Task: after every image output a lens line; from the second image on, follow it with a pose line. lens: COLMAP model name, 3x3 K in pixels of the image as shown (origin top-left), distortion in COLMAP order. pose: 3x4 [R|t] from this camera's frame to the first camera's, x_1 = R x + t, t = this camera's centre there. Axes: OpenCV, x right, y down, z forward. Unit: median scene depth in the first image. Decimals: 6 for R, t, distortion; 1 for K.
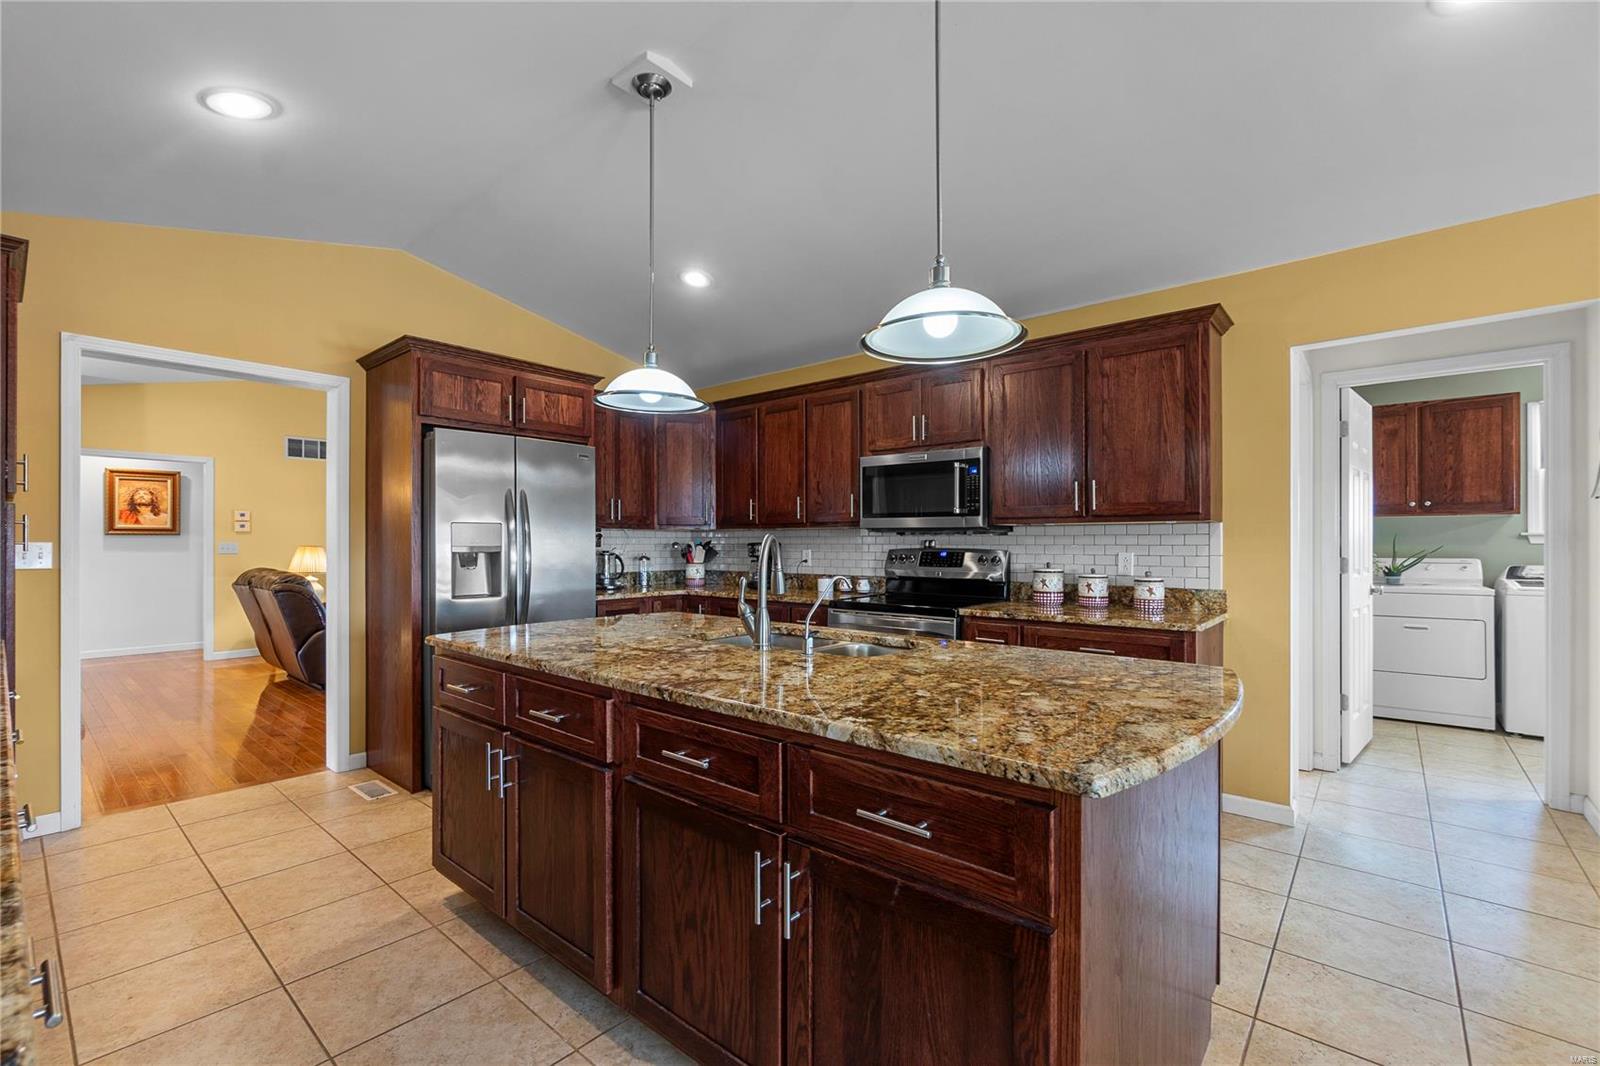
lens RADIAL K [[695.1, 0, 781.0], [0, 695.1, 535.3], [0, 0, 1]] dist [0.000123, 0.000153]
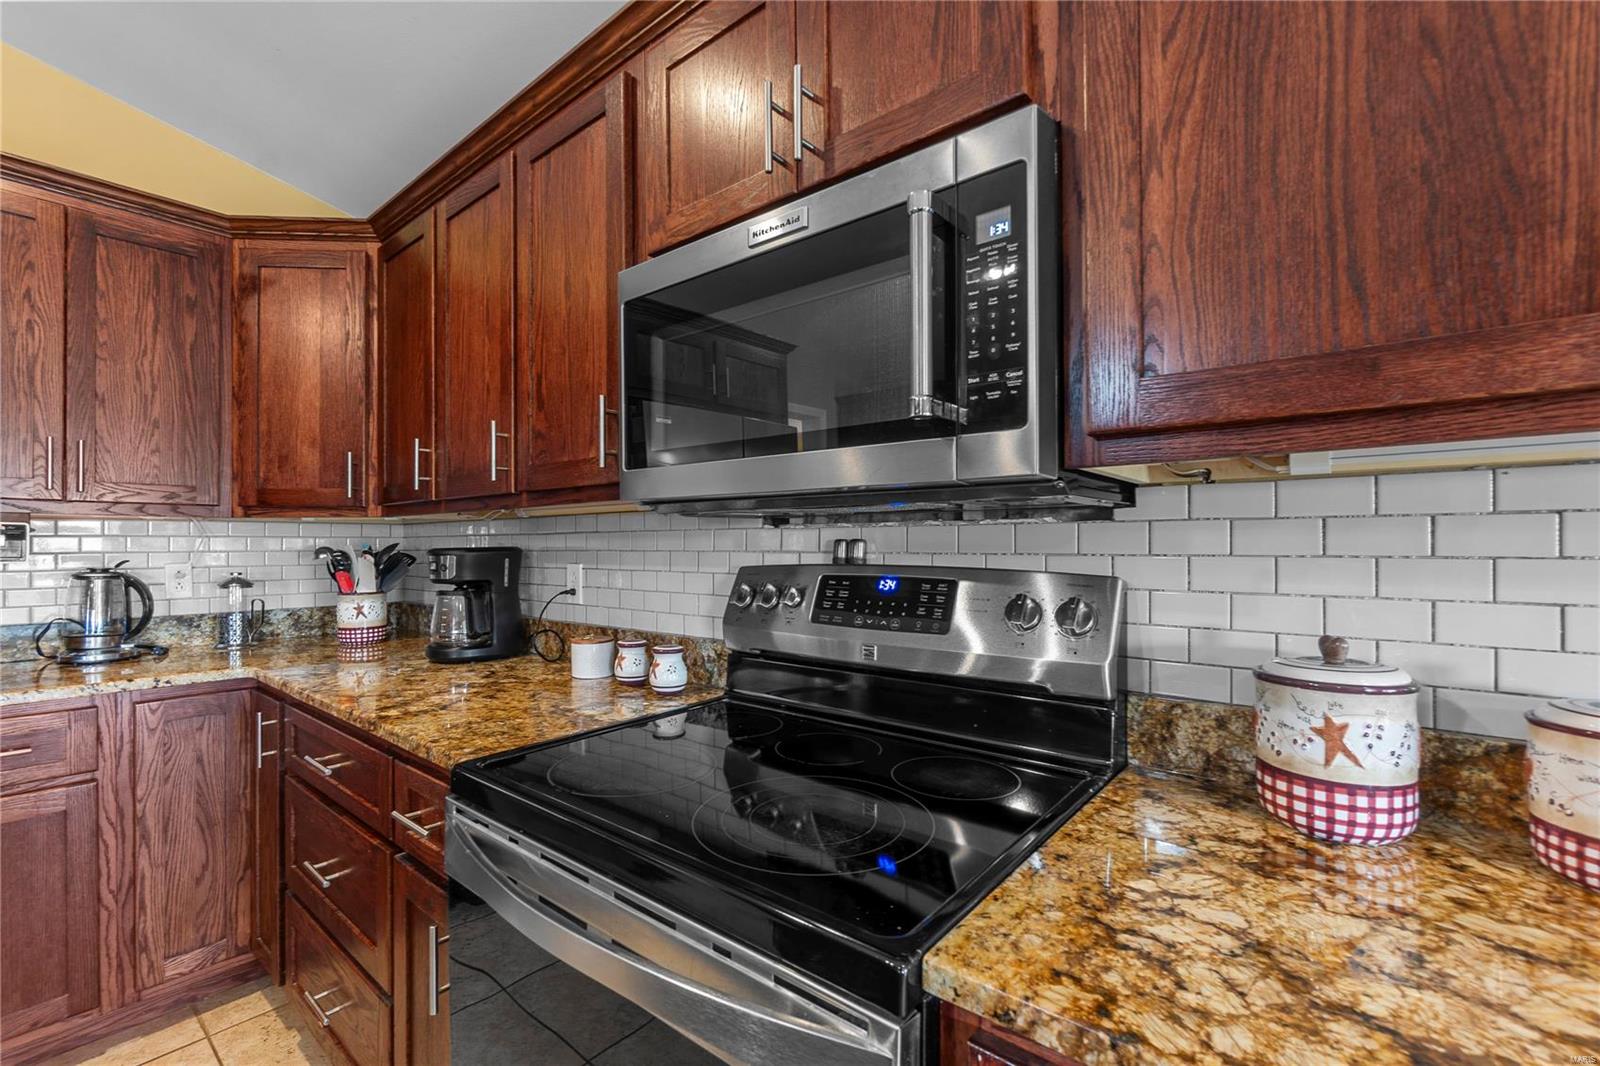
lens RADIAL K [[681.7, 0, 795.1], [0, 681.7, 537.8], [0, 0, 1]] dist [-0.014073, 0.000032]
pose [[0.999488, -0.003778, 0.031785, 0.184365], [0.003729, 0.999992, 0.001587, 0.005588], [-0.031790, -0.001467, 0.999493, 0.703227]]
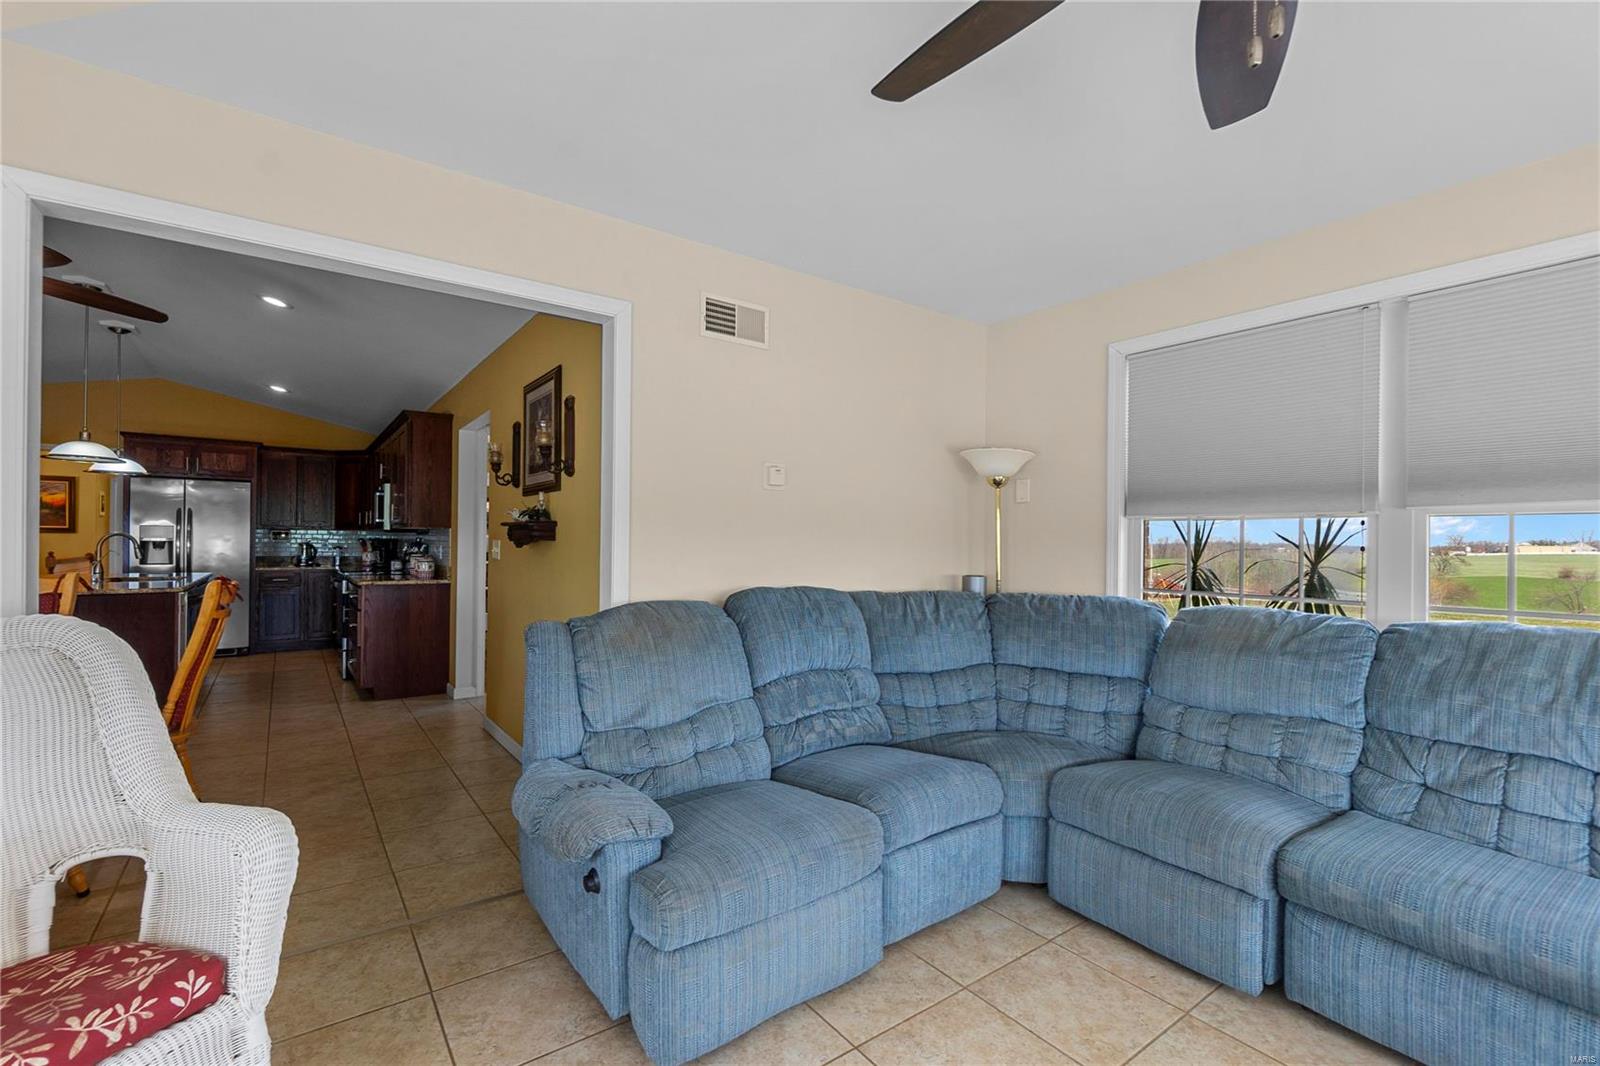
lens RADIAL K [[692.1, 0, 787.6], [0, 692.1, 544.1], [0, 0, 1]] dist [-0.009785, -0.000061]
pose [[0.974902, 0.013443, -0.222227, 1.490170], [-0.010659, 0.999849, 0.013719, -0.010626], [0.222377, -0.011006, 0.974899, -0.417293]]
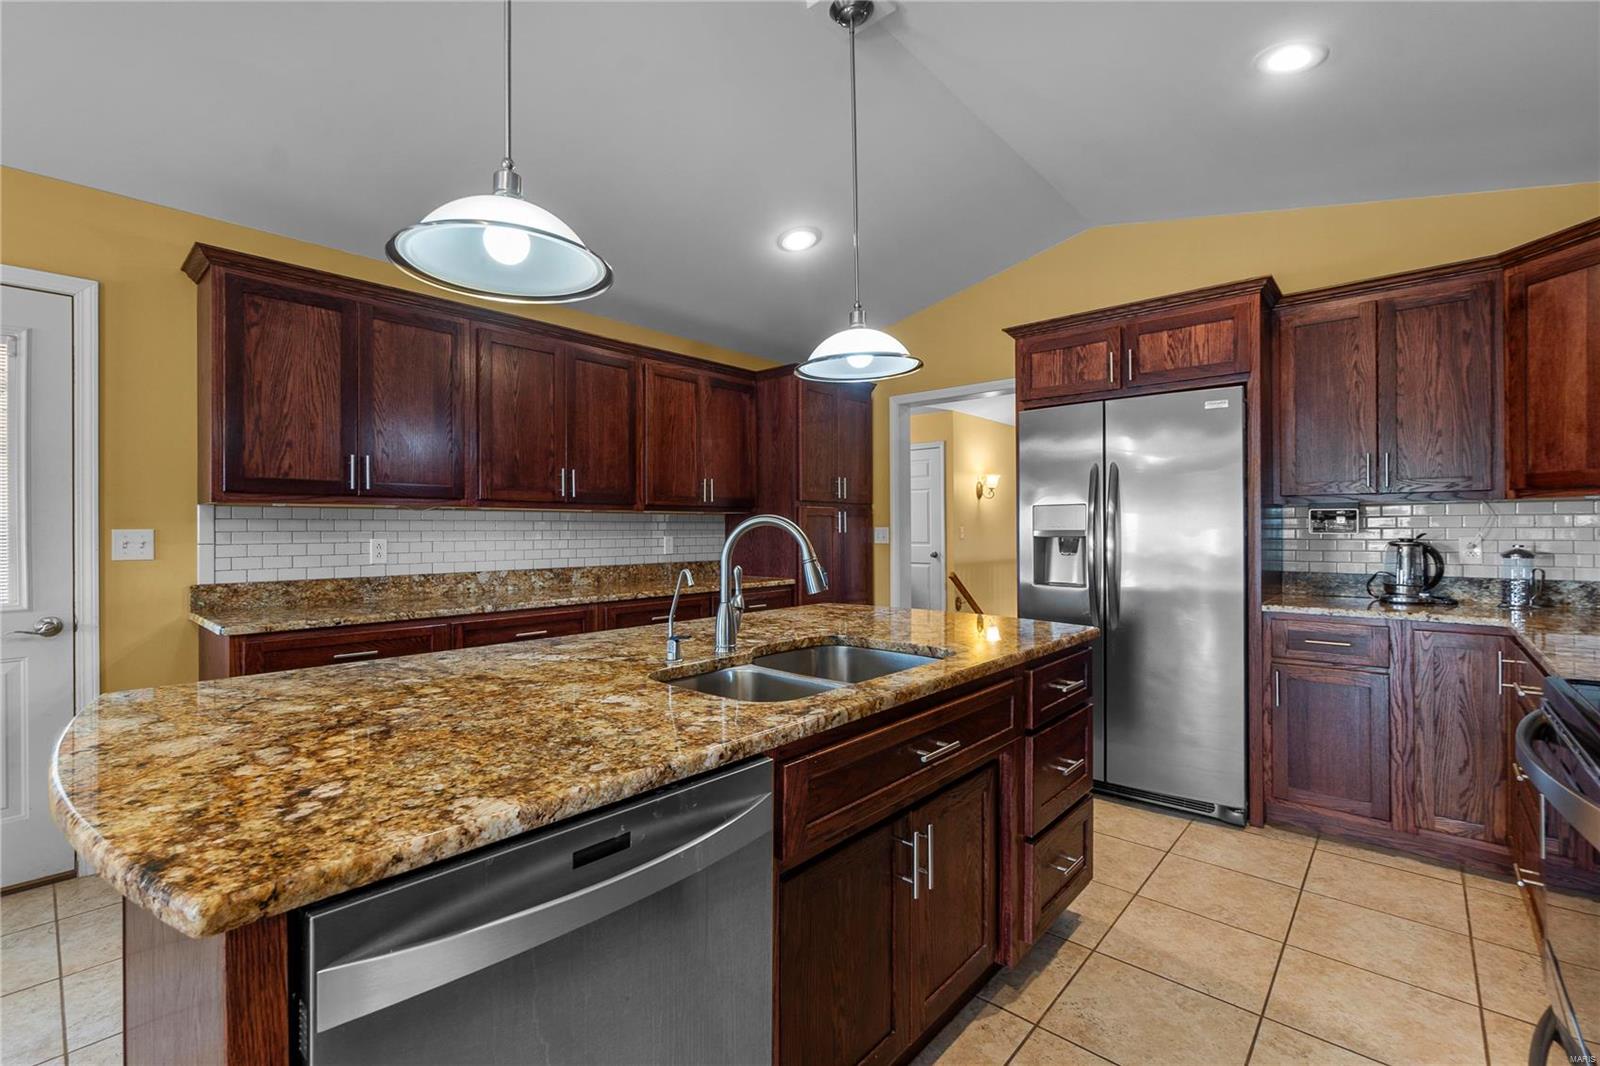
lens RADIAL K [[704.4, 0, 796.9], [0, 704.4, 529.2], [0, 0, 1]] dist [0.023414, 0.000041]
pose [[-0.004144, -0.002094, -0.999989, 0.442744], [0.012136, 0.999924, -0.002144, 0.010625], [0.999918, -0.012145, -0.004119, 0.575319]]
